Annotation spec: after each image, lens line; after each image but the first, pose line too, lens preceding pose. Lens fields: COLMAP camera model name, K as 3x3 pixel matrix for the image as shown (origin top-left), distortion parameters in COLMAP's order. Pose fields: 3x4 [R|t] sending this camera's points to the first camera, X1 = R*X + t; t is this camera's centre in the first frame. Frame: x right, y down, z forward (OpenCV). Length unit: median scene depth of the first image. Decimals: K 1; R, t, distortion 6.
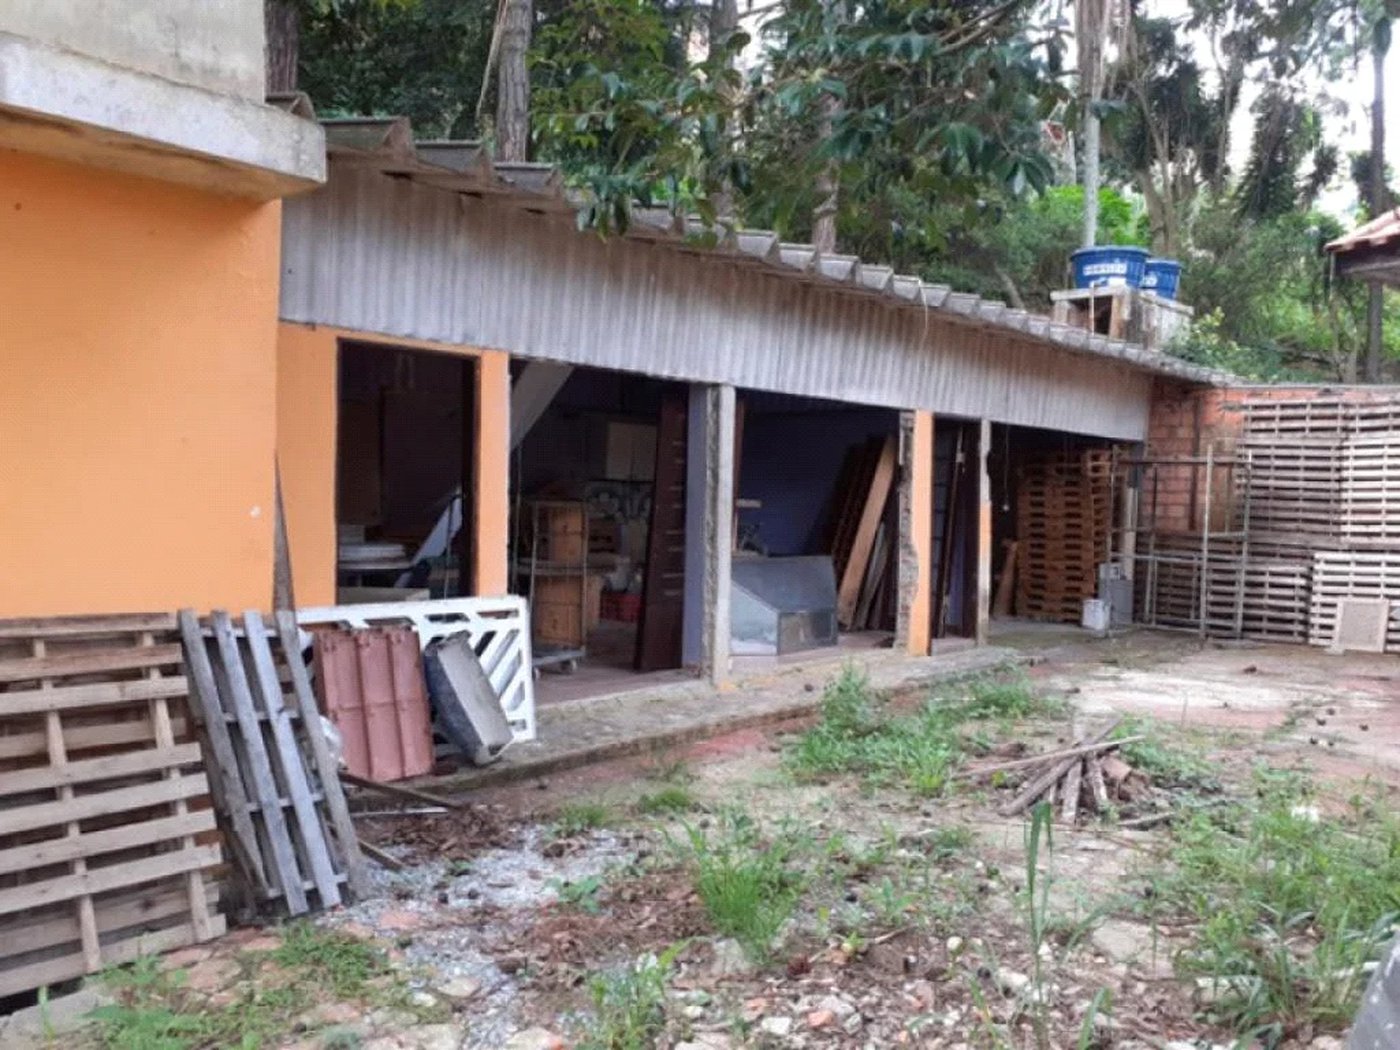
lens RADIAL K [[1122.2, 0, 700.0], [0, 1122.2, 525.0], [0, 0, 1]] dist [0.100540, -0.171398]
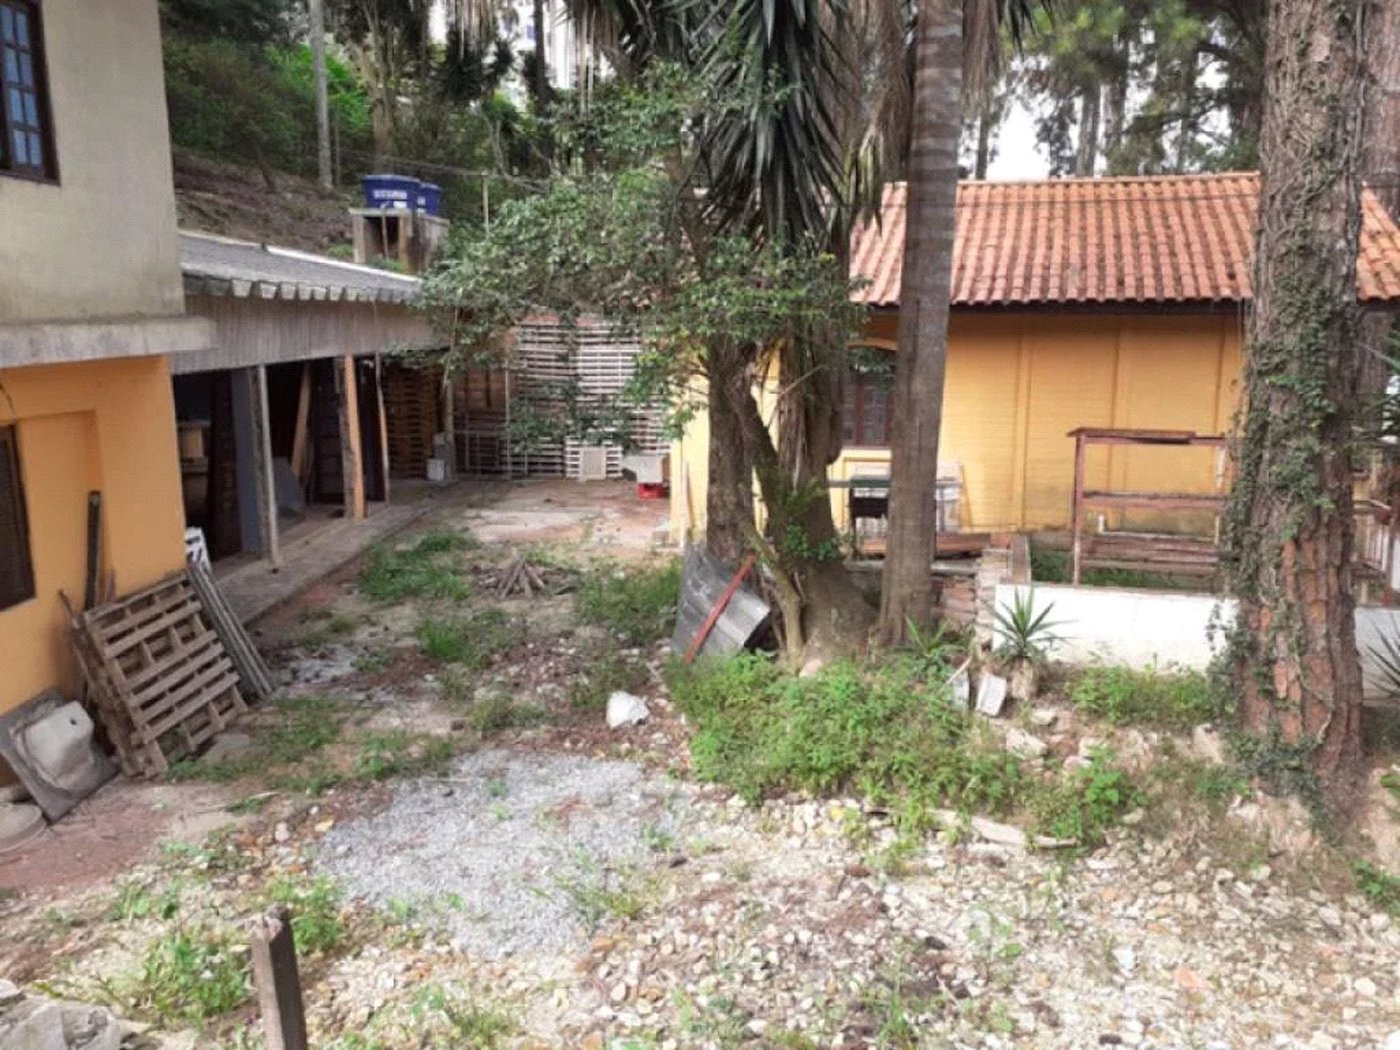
lens RADIAL K [[1122.2, 0, 700.0], [0, 1122.2, 525.0], [0, 0, 1]] dist [0.100540, -0.171398]
pose [[0.774137, -0.140509, 0.617227, -0.358561], [0.035187, 0.983098, 0.179665, -0.122590], [-0.632040, -0.117367, 0.765996, -0.412255]]
